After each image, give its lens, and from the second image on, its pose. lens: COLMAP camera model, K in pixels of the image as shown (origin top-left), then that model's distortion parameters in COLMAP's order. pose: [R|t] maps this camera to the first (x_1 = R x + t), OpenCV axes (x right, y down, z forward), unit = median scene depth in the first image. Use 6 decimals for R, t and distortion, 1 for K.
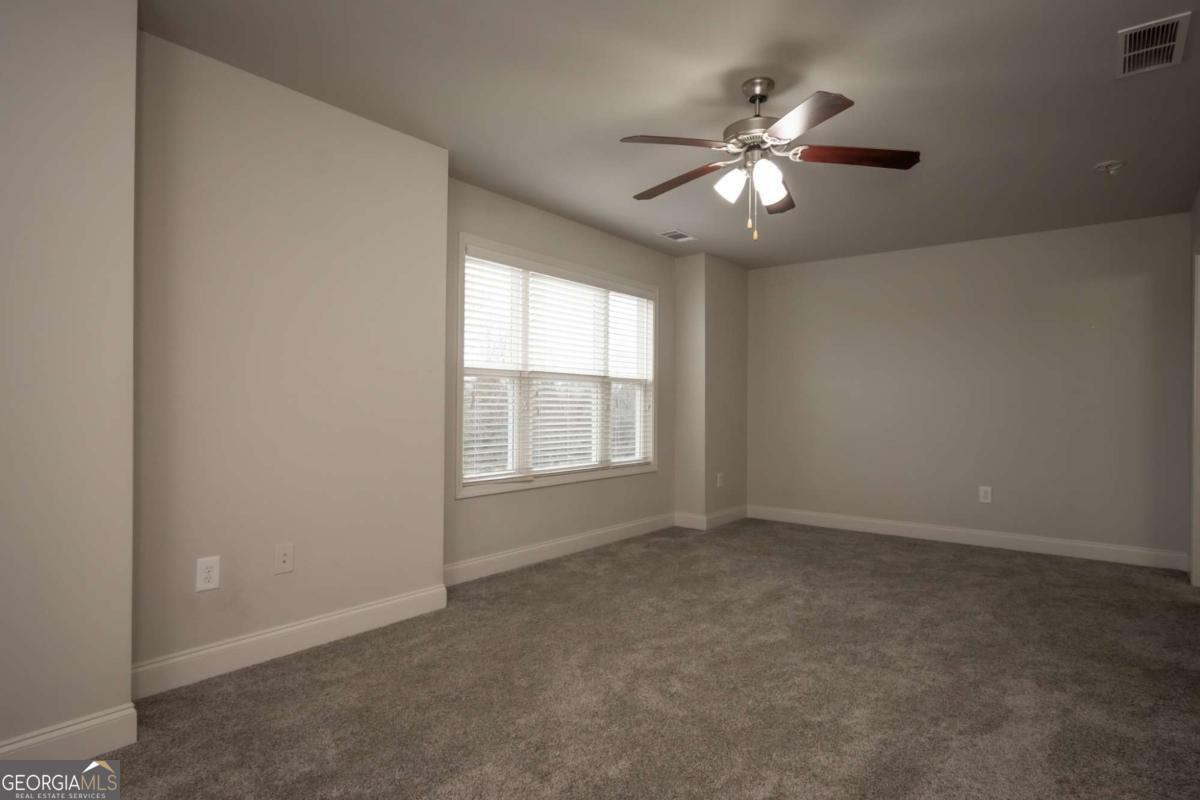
lens RADIAL K [[641.7, 0, 600.0], [0, 641.7, 400.0], [0, 0, 1]] dist [-0.003593, -0.002909]
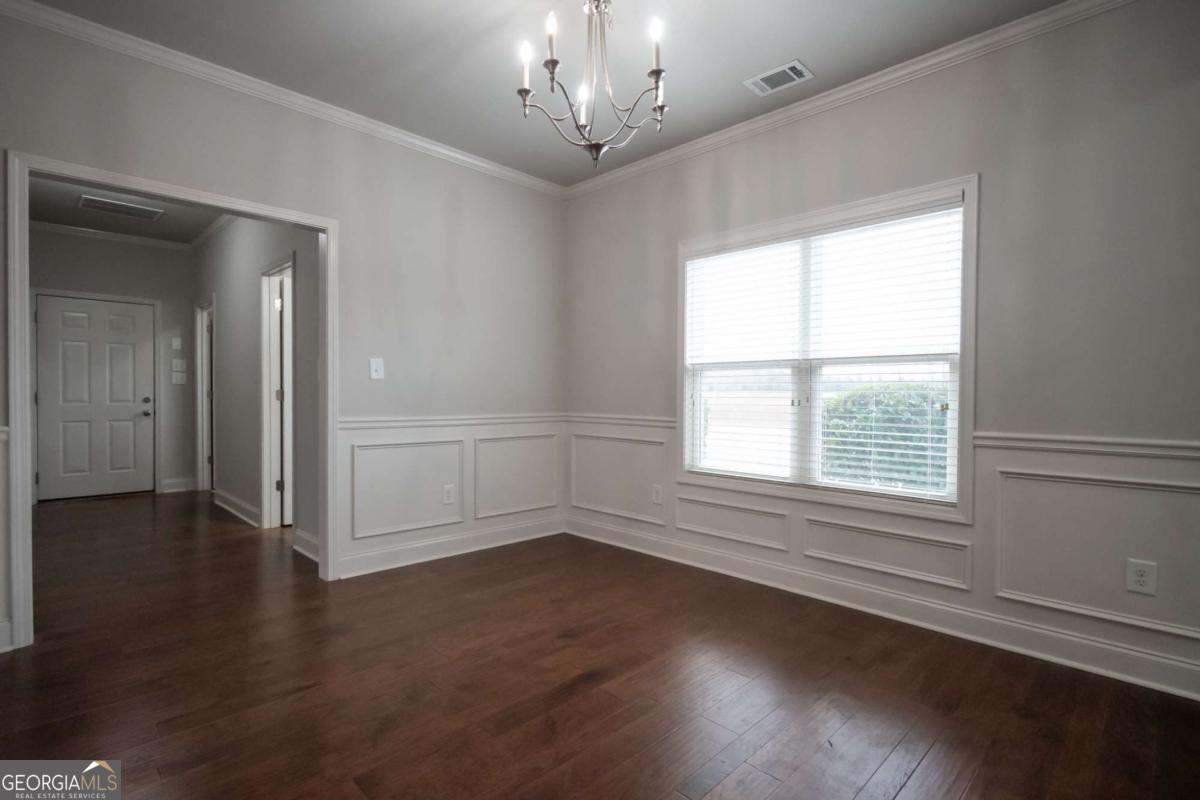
lens RADIAL K [[571.2, 0, 600.0], [0, 571.2, 400.0], [0, 0, 1]] dist [0.001942, 0.000464]
pose [[-0.125865, 0.000267, -0.992047, 0.681701], [0.000583, 1.000000, 0.000195, 0.008563], [0.992047, -0.000554, -0.125865, 0.872297]]
